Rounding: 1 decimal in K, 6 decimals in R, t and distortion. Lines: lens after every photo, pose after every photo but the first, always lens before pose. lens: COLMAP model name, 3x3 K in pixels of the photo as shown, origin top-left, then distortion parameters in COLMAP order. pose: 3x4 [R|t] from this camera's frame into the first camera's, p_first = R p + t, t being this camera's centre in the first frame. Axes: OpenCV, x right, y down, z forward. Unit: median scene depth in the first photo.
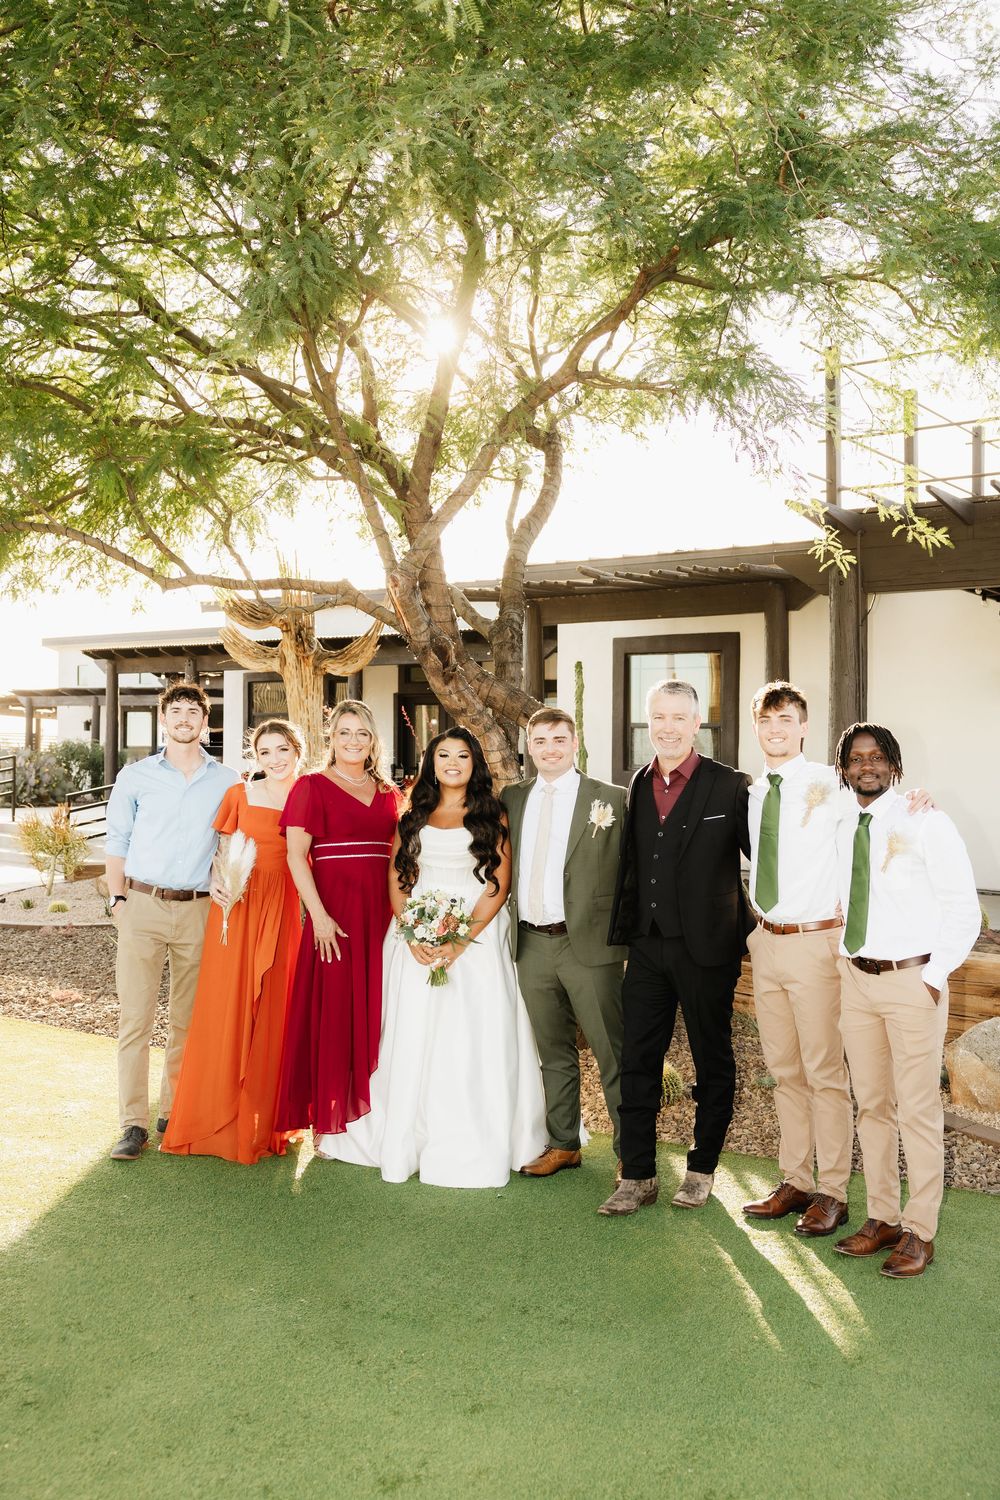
lens RADIAL K [[1416.4, 0, 504.4], [0, 1416.4, 753.5], [0, 0, 1]] dist [-0.065920, 0.000000]
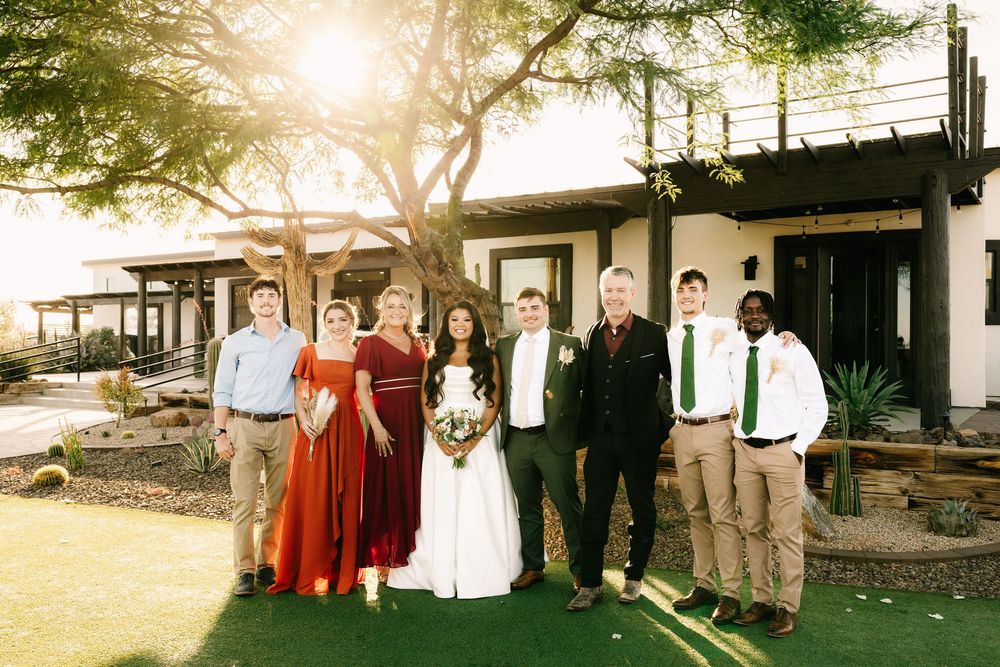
lens RADIAL K [[896.4, 0, 496.5], [0, 896.4, 336.8], [0, 0, 1]] dist [-0.059029, 0.008859]
pose [[0.993086, -0.029716, 0.113563, -0.109711], [0.028367, 0.999507, 0.013479, 0.007323], [-0.113908, -0.010164, 0.993439, 0.027218]]
